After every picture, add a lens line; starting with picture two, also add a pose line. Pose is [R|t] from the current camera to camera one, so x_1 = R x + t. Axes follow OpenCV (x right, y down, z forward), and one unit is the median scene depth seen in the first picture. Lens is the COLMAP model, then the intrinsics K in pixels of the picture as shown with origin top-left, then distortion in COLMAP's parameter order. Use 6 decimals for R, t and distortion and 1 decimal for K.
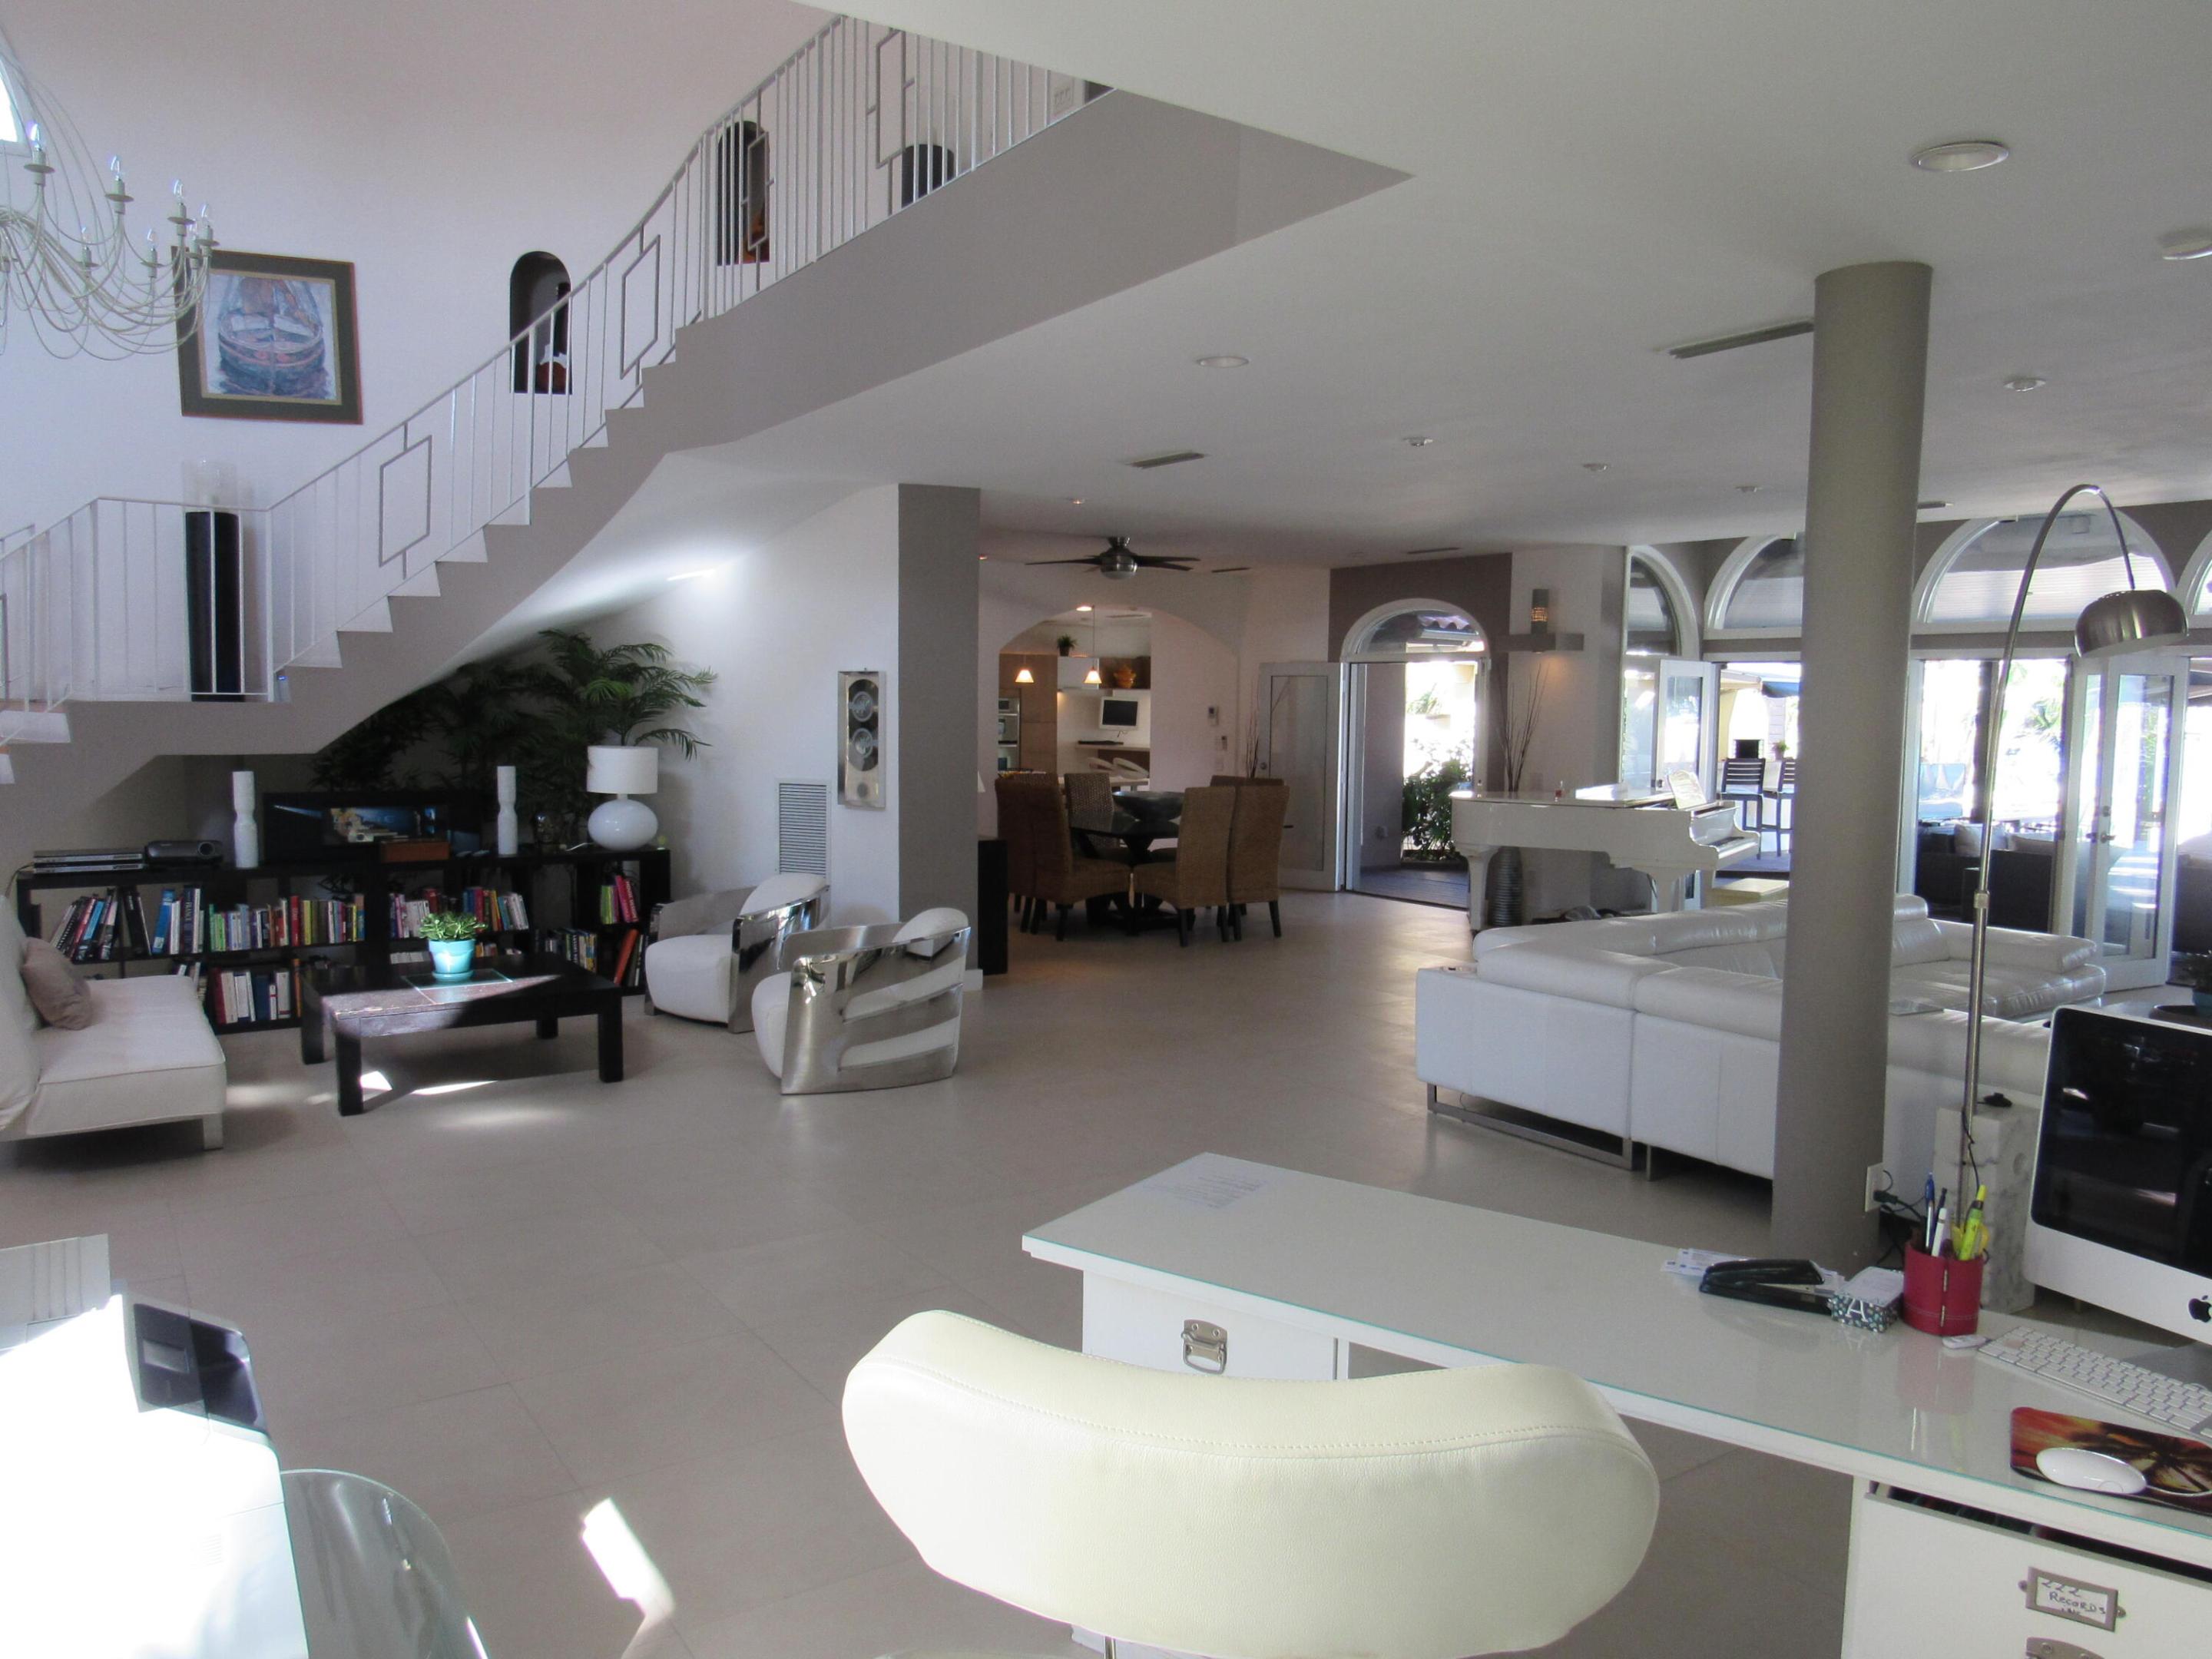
lens RADIAL K [[1604.4, 0, 1106.0], [0, 1604.4, 829.5], [0, 0, 1]] dist [-0.022147, 0.002772]
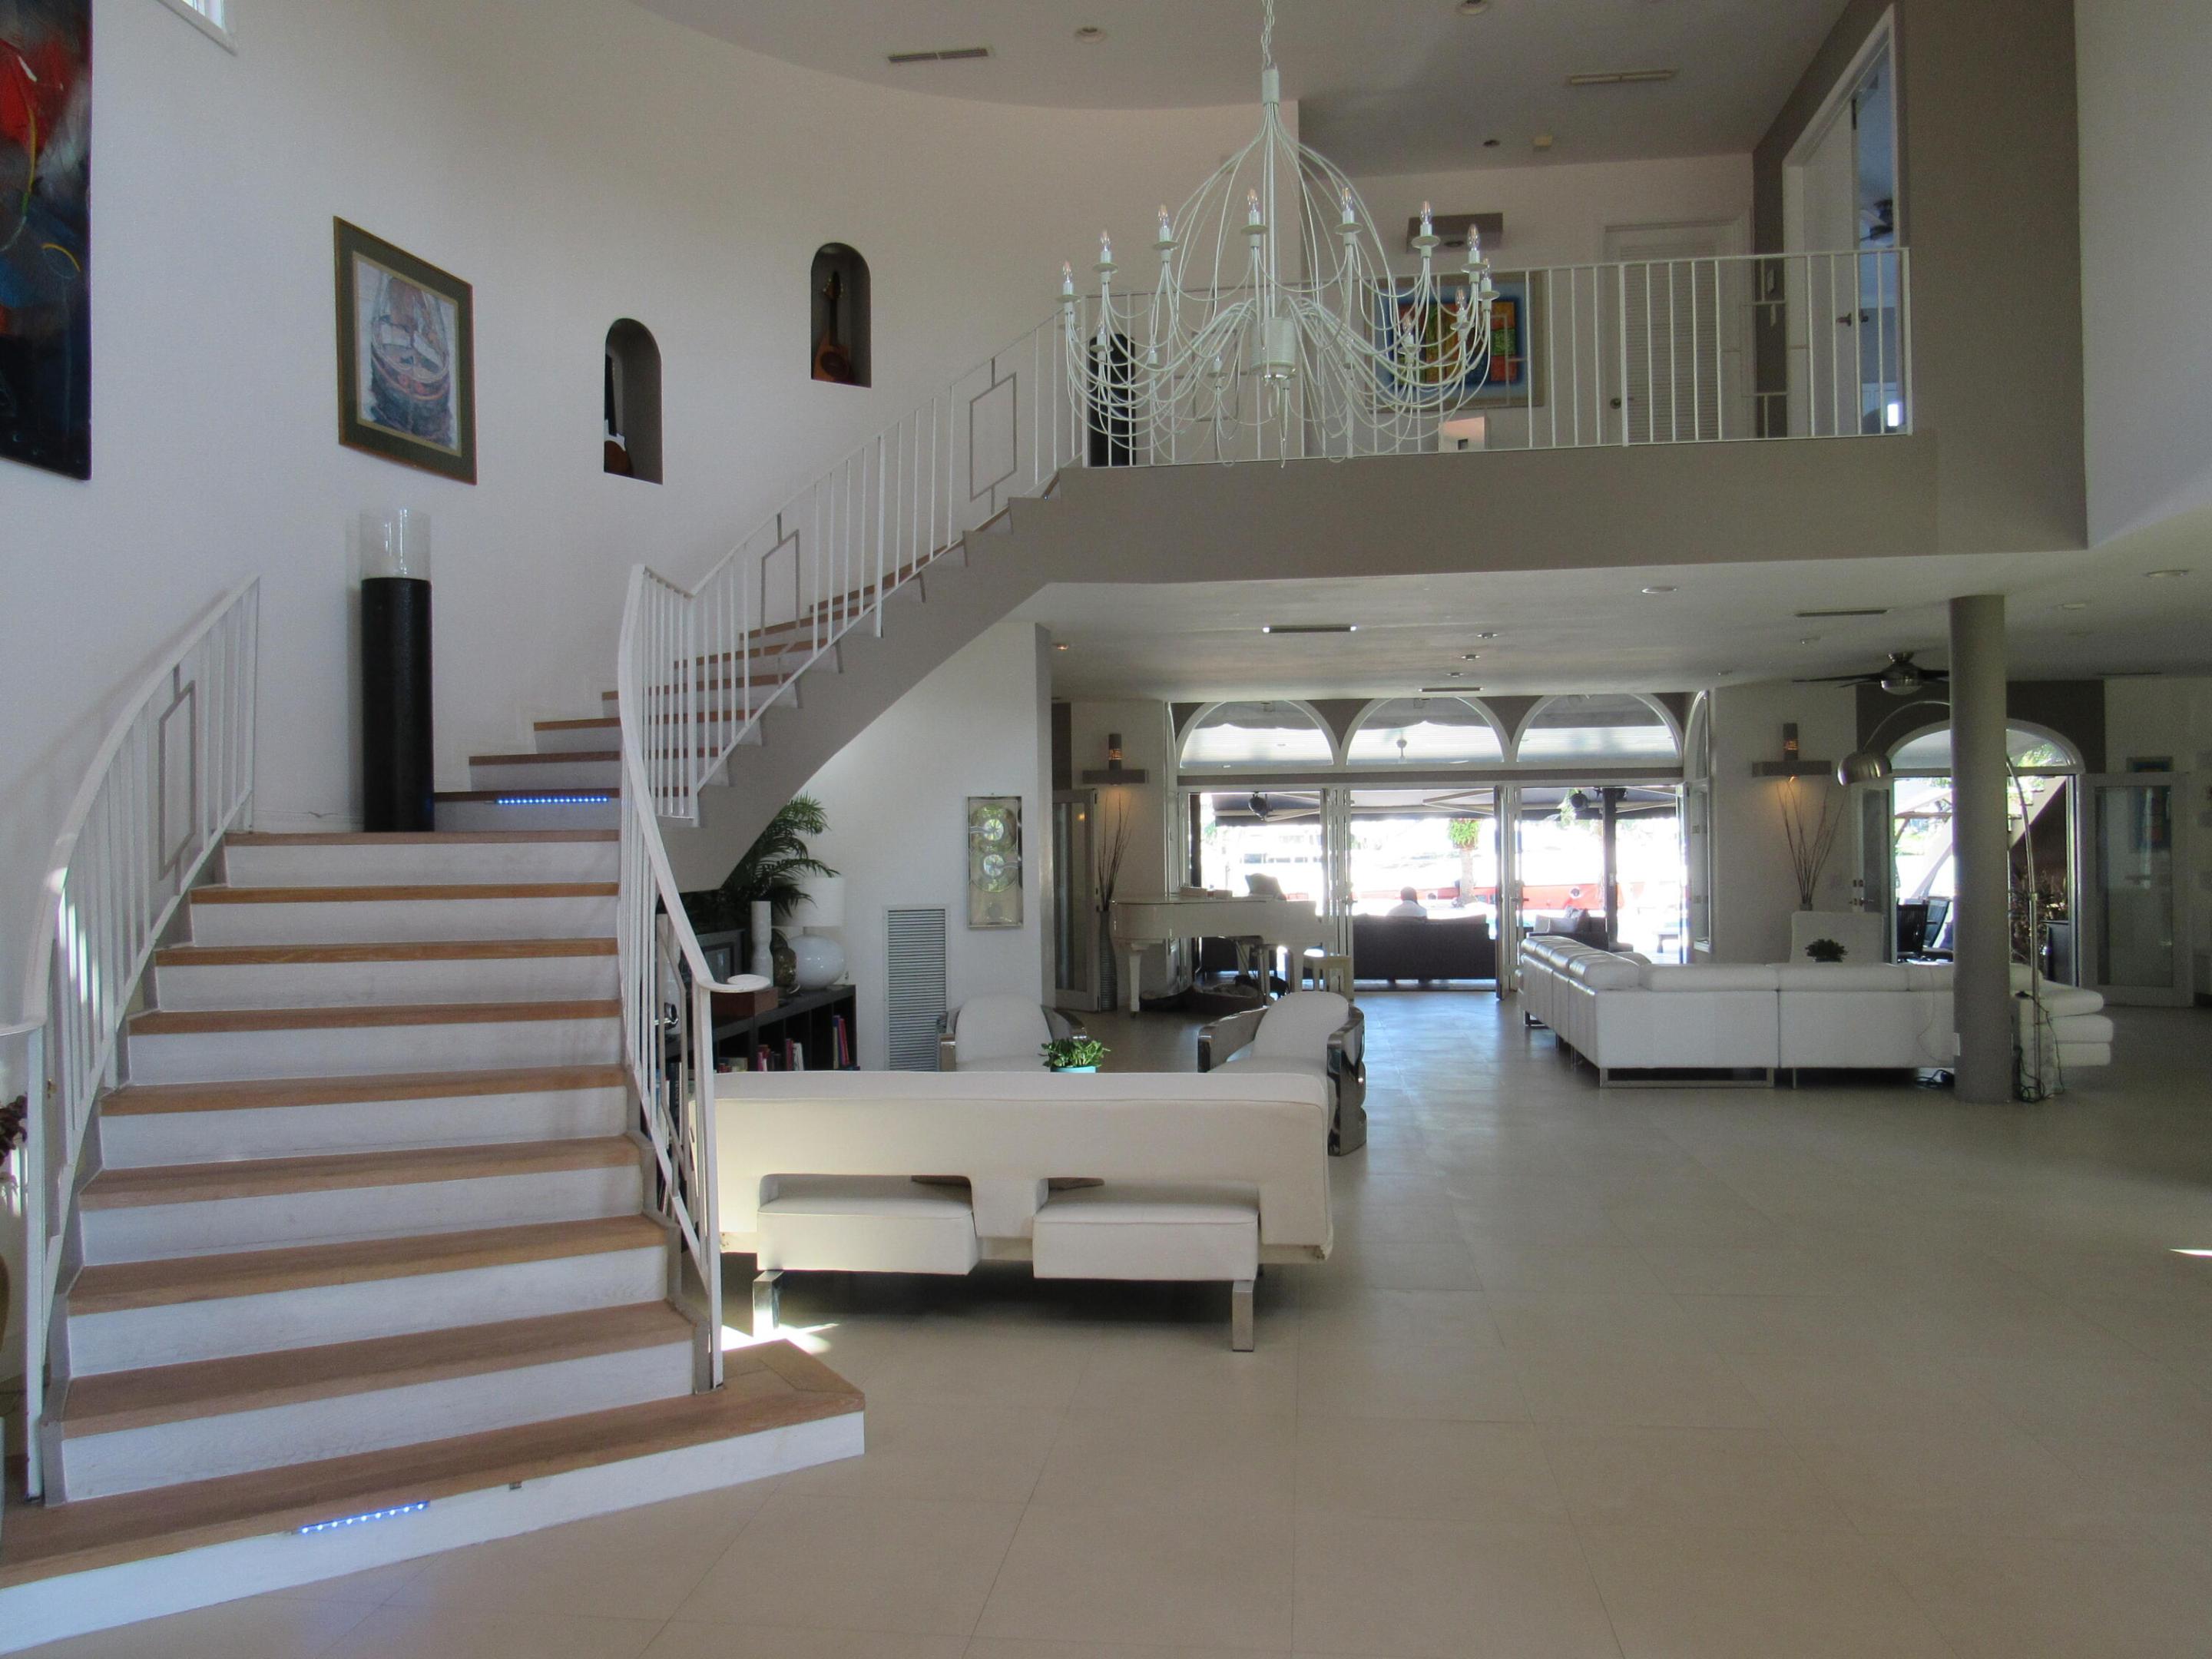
lens RADIAL K [[1575.8, 0, 1103.5], [0, 1575.8, 814.7], [0, 0, 1]] dist [-0.023849, -0.000842]
pose [[0.654048, -0.009003, 0.756399, -0.873537], [0.084173, 0.994586, -0.060945, -0.017752], [-0.751755, 0.103529, 0.651265, 0.281524]]
